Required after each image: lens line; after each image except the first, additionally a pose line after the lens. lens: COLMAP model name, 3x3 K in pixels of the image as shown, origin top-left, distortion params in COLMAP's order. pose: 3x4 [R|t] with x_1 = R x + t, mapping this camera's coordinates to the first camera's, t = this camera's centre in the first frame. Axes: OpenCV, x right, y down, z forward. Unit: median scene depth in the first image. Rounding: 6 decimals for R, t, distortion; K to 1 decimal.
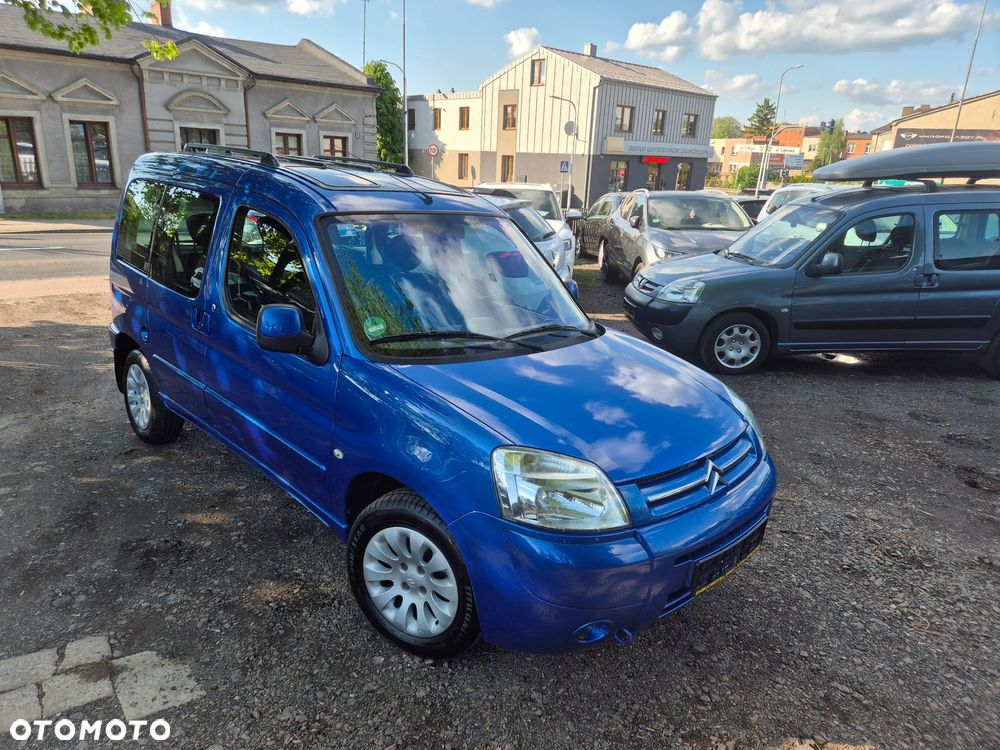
lens RADIAL K [[671.9, 0, 483.8], [0, 671.9, 372.0], [0, 0, 1]] dist [0.070965, -0.065527]
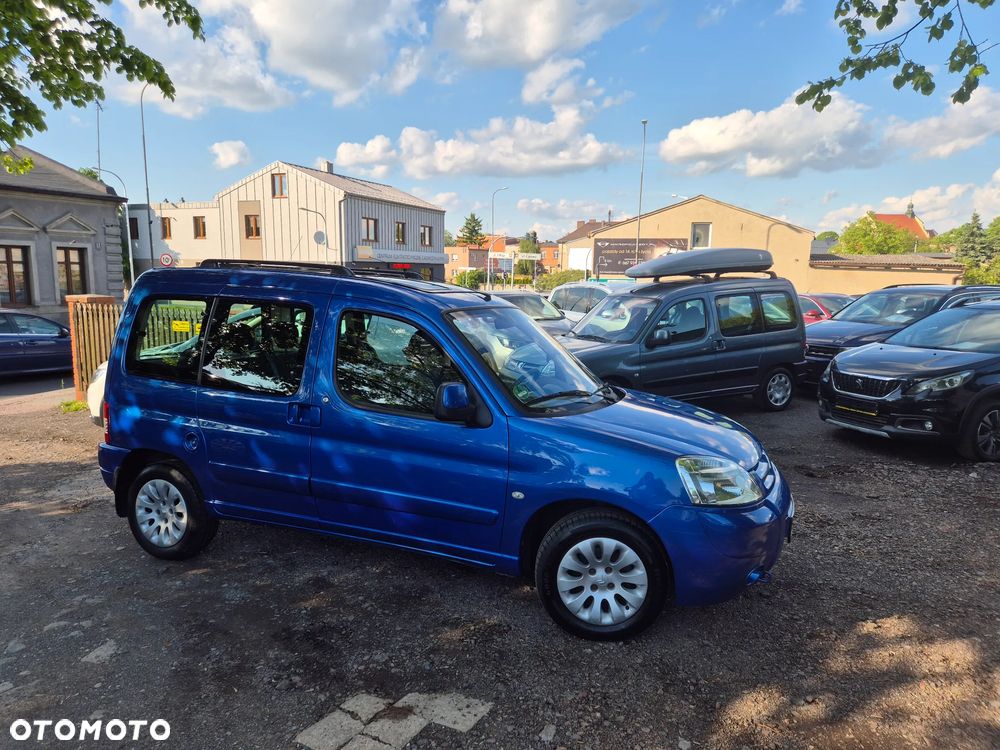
lens RADIAL K [[671.9, 0, 504.1], [0, 671.9, 380.5], [0, 0, 1]] dist [0.070965, -0.065527]
pose [[0.911951, -0.091851, 0.399886, -0.435966], [0.145354, 0.983736, -0.105526, 0.024528], [-0.383690, 0.154359, 0.910470, -0.091711]]
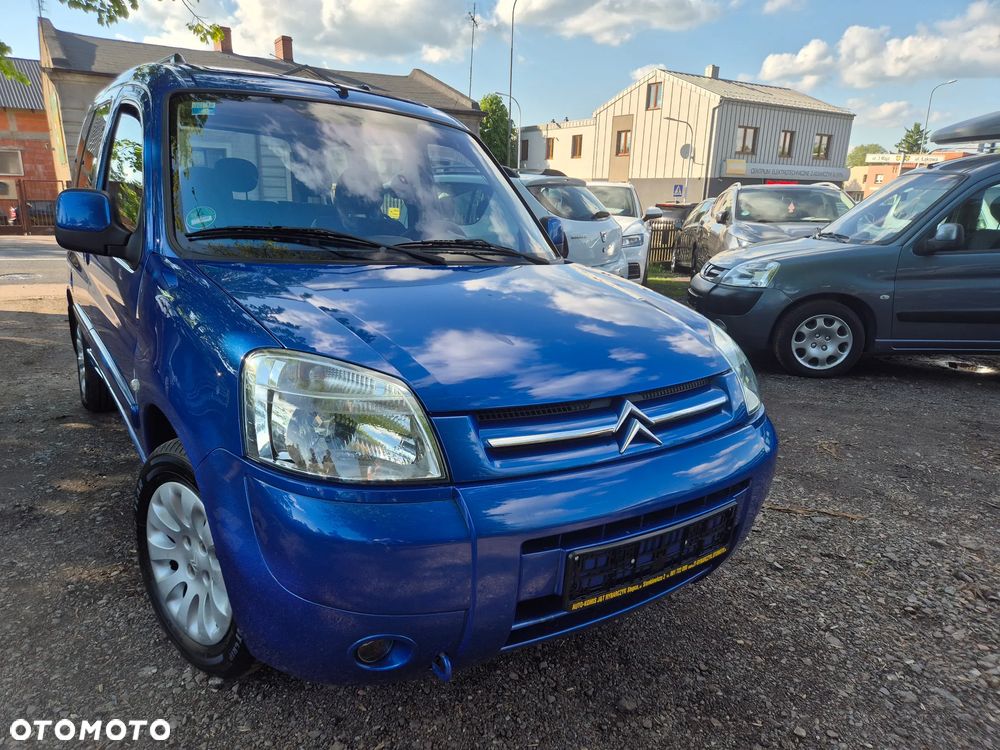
lens RADIAL K [[671.9, 0, 487.0], [0, 671.9, 372.8], [0, 0, 1]] dist [0.070965, -0.065527]
pose [[0.985505, 0.029660, -0.167033, 0.174742], [-0.037958, 0.998187, -0.046707, 0.078045], [0.165345, 0.052370, 0.984844, 0.199835]]
